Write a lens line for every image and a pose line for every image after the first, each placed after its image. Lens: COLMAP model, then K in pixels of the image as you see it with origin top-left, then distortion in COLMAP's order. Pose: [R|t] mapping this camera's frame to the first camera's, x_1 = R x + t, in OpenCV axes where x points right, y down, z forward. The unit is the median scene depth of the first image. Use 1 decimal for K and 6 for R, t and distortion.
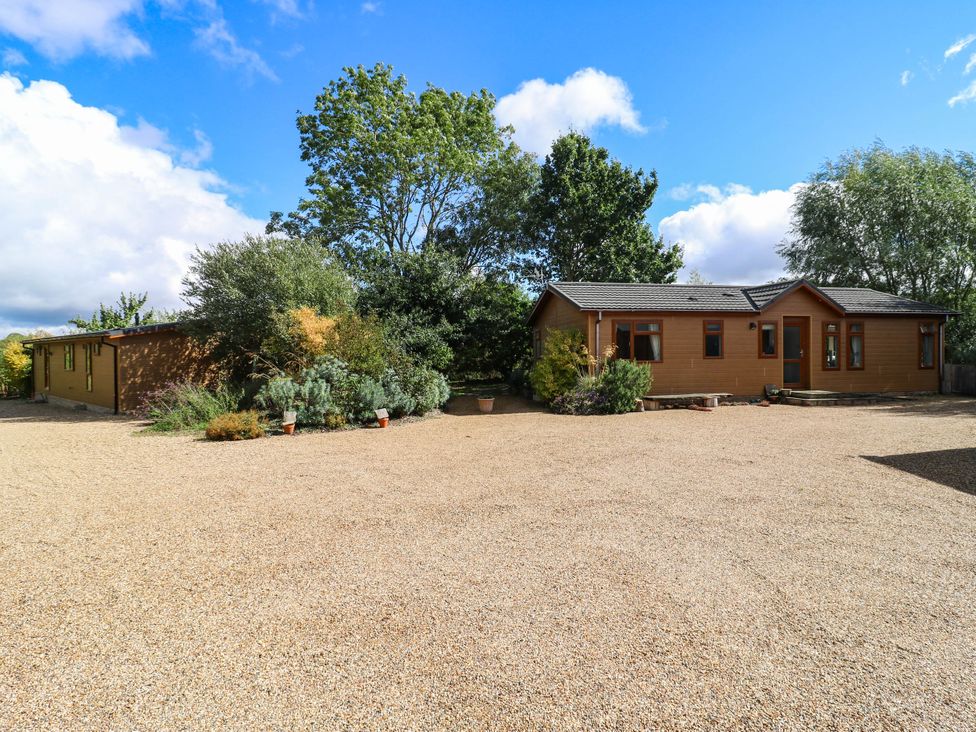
lens RADIAL K [[511.5, 0, 491.6], [0, 511.5, 359.1], [0, 0, 1]] dist [-0.004550, -0.007316]
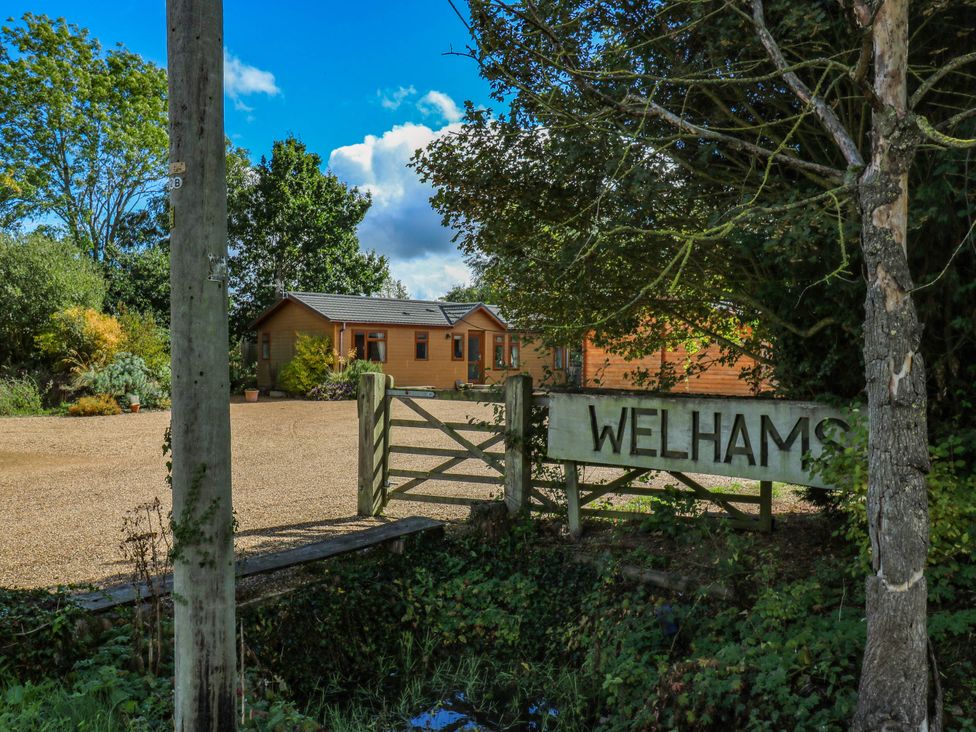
lens RADIAL K [[511.5, 0, 488.1], [0, 511.5, 364.7], [0, 0, 1]] dist [-0.004550, -0.007316]
pose [[0.847504, 0.006405, 0.530751, -0.116678], [-0.009291, 0.999953, 0.002769, 0.004818], [-0.530708, -0.007278, 0.847524, -0.202465]]
